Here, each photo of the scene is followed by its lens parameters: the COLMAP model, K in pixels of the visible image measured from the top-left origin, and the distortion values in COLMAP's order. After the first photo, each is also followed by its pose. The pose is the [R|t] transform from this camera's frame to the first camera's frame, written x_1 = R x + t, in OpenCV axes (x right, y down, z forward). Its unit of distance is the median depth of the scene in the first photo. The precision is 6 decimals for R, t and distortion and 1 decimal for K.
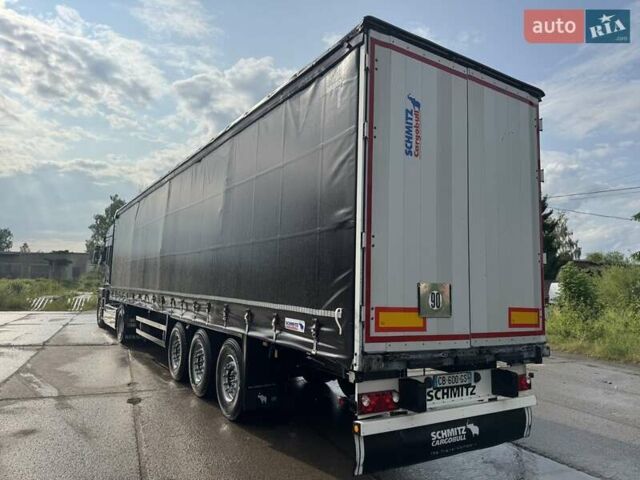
lens RADIAL K [[454.5, 0, 319.4], [0, 454.5, 238.0], [0, 0, 1]] dist [0.085146, -0.094019]
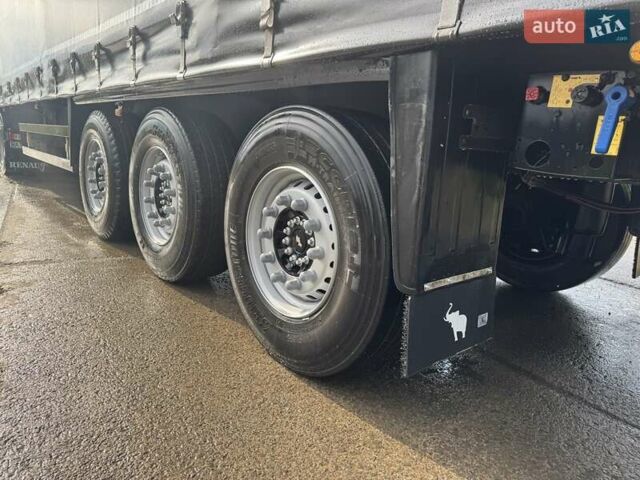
lens RADIAL K [[459.2, 0, 320.0], [0, 459.2, 240.0], [0, 0, 1]] dist [0.085225, -0.117839]
pose [[0.990678, 0.009316, 0.135907, -0.263534], [-0.050806, 0.950944, 0.305162, 0.261787], [-0.126397, -0.309222, 0.942553, 0.883795]]
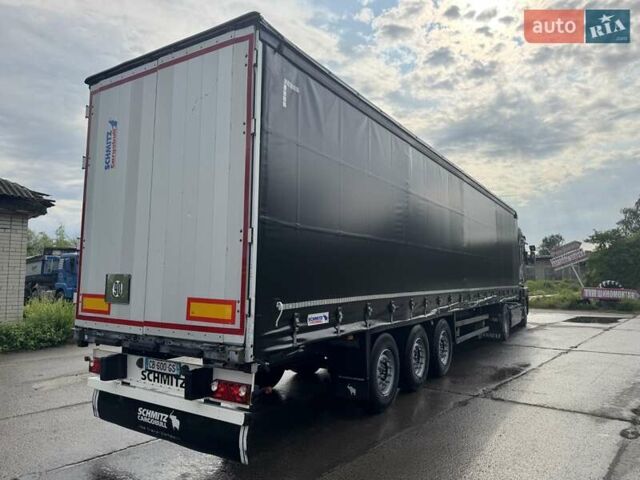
lens RADIAL K [[459.2, 0, 320.0], [0, 459.2, 240.0], [0, 0, 1]] dist [0.085225, -0.117839]
pose [[0.402590, -0.099419, -0.909966, 1.247210], [0.100322, 0.992888, -0.064095, 0.115015], [0.909867, -0.065486, 0.409700, 0.811493]]
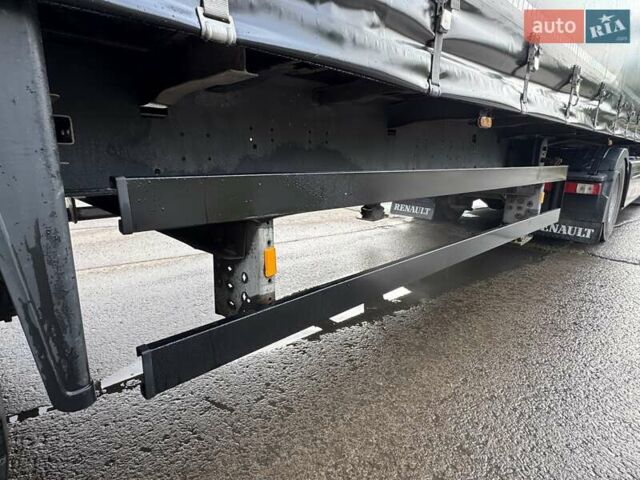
lens RADIAL K [[384.6, 0, 317.3], [0, 384.6, 248.7], [0, 0, 1]] dist [0.001496, 0.003812]
pose [[0.182724, 0.207772, -0.960959, -0.033012], [0.098265, 0.968661, 0.228122, 0.362568], [0.978241, -0.136112, 0.156581, 2.013360]]
